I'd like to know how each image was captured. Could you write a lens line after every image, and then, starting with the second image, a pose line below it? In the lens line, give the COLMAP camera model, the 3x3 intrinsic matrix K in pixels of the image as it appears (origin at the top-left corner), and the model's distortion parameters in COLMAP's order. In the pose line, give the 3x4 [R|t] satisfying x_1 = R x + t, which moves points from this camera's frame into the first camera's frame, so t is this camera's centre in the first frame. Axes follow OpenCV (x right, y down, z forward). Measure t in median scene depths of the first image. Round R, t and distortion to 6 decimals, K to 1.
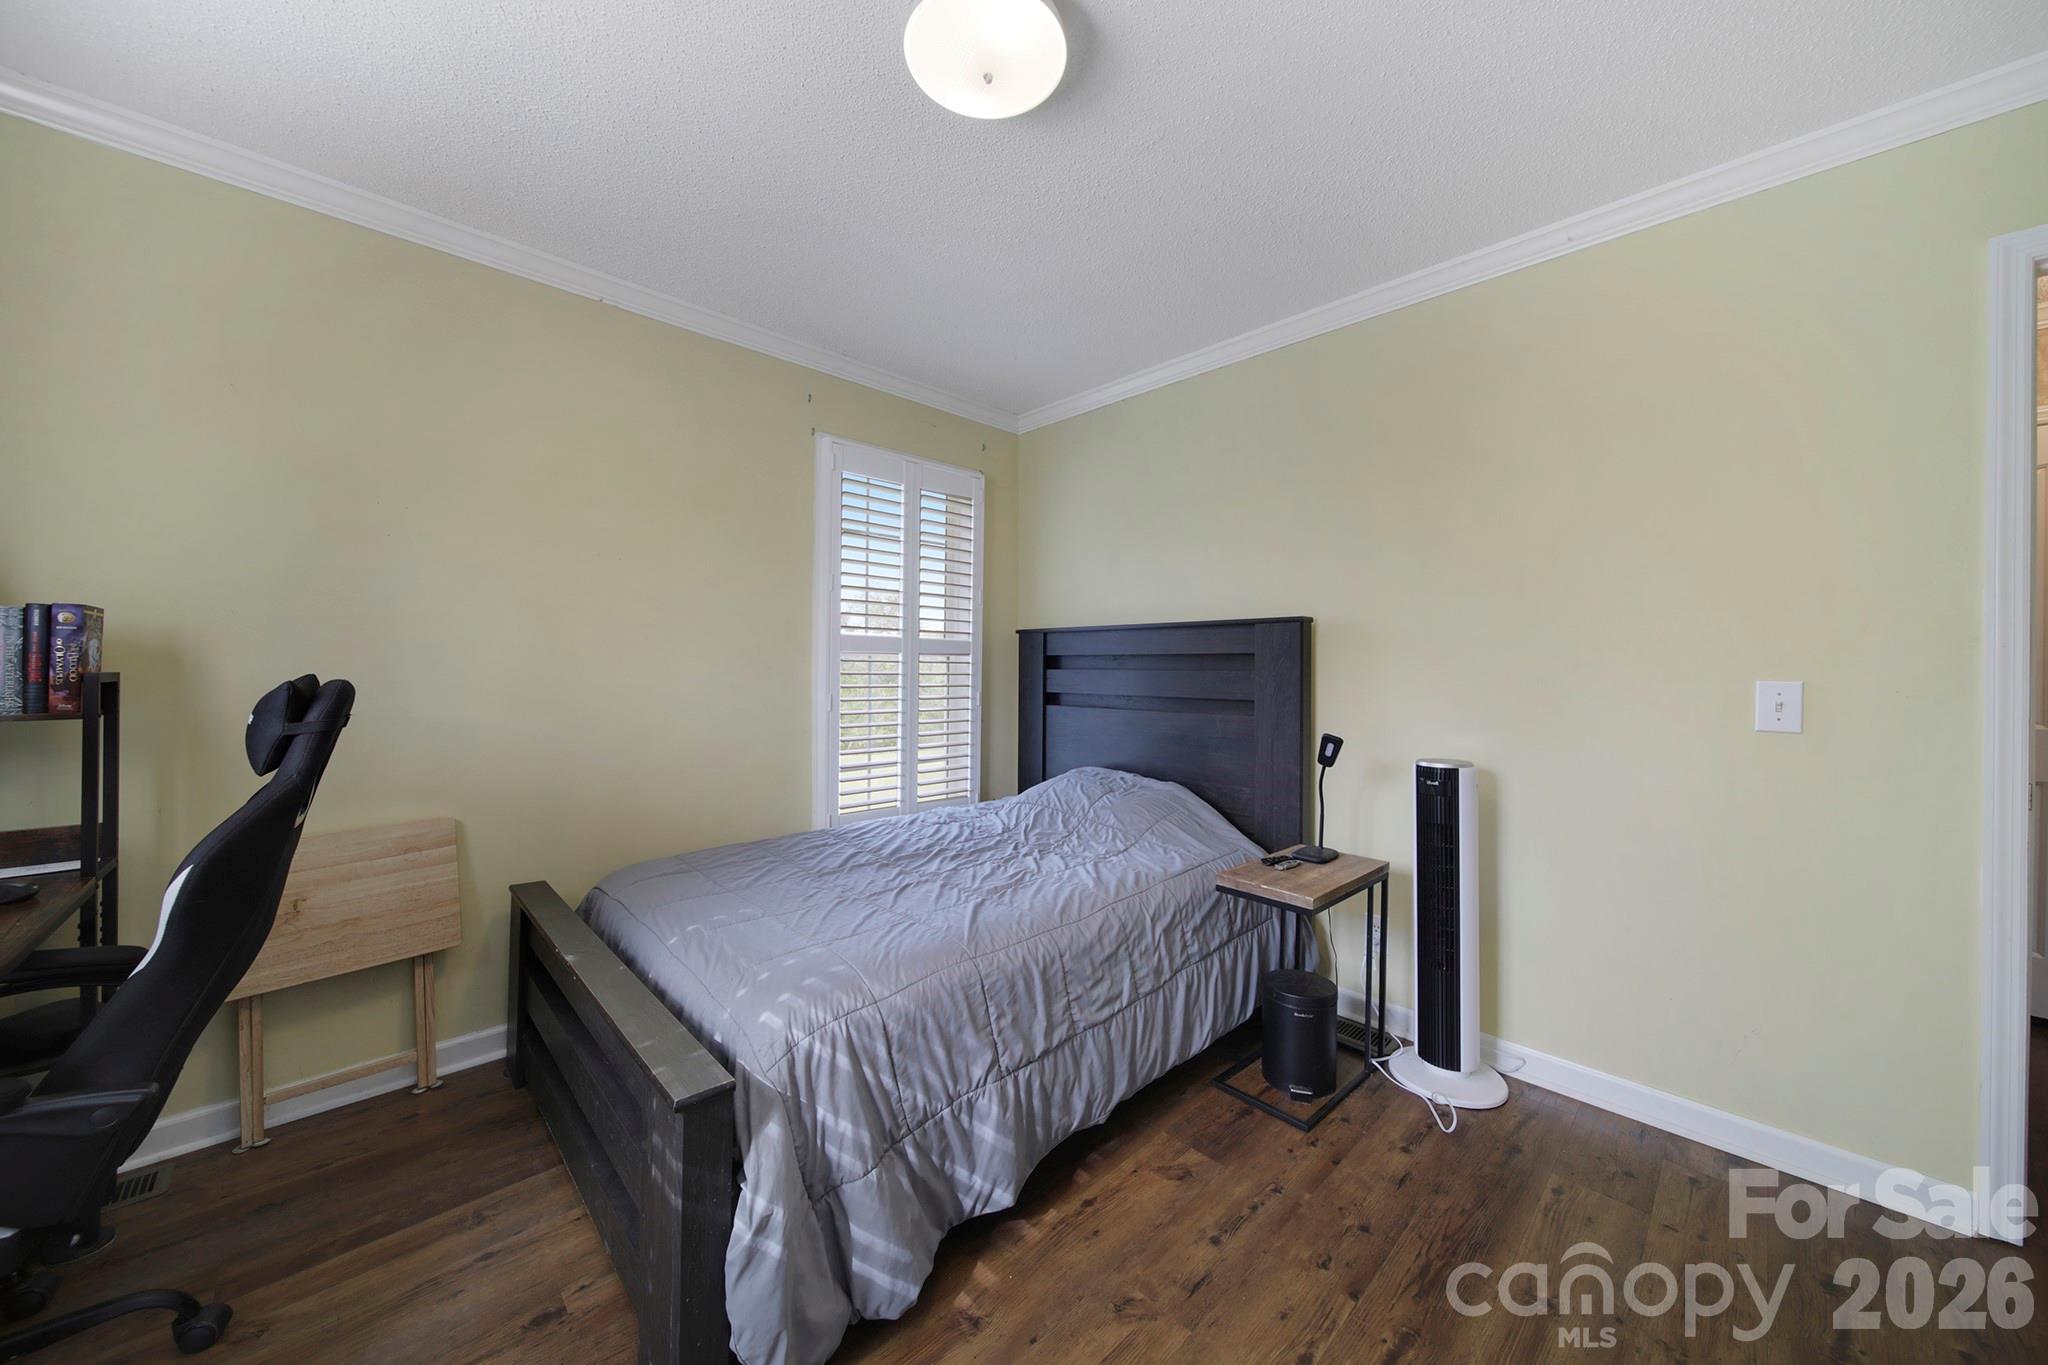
lens RADIAL K [[719.1, 0, 1020.4], [0, 719.1, 666.4], [0, 0, 1]] dist [-0.002624, -0.001602]
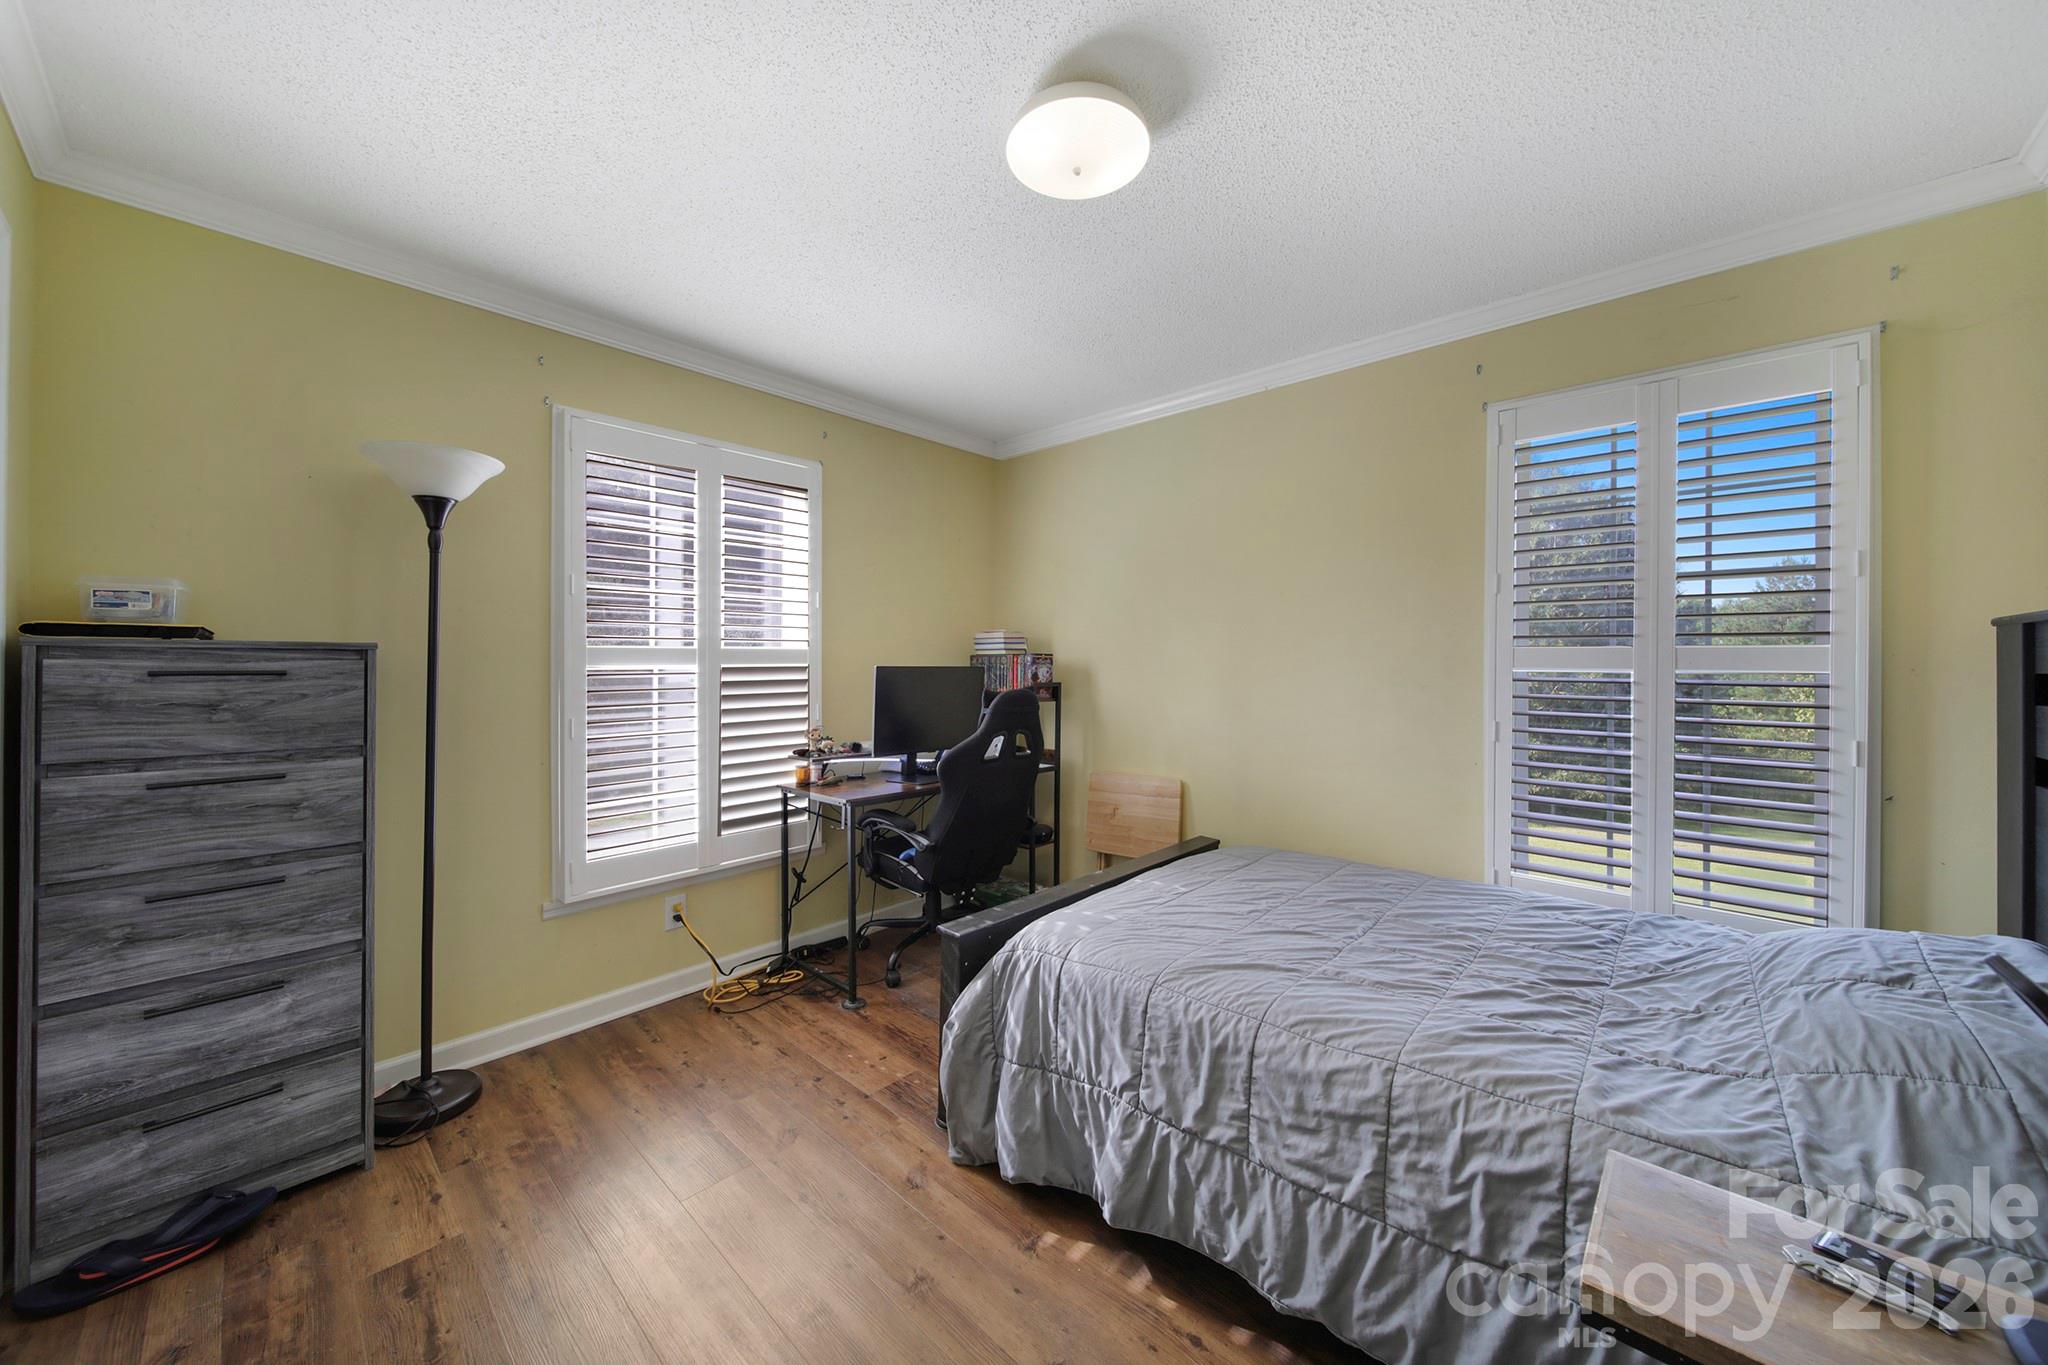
lens RADIAL K [[719.1, 0, 1021.0], [0, 719.1, 667.4], [0, 0, 1]] dist [-0.002624, -0.001602]
pose [[0.069589, 0.002065, -0.997574, 0.857241], [-0.015608, 0.999878, 0.000981, -0.030792], [0.997454, 0.015502, 0.069613, 0.685318]]
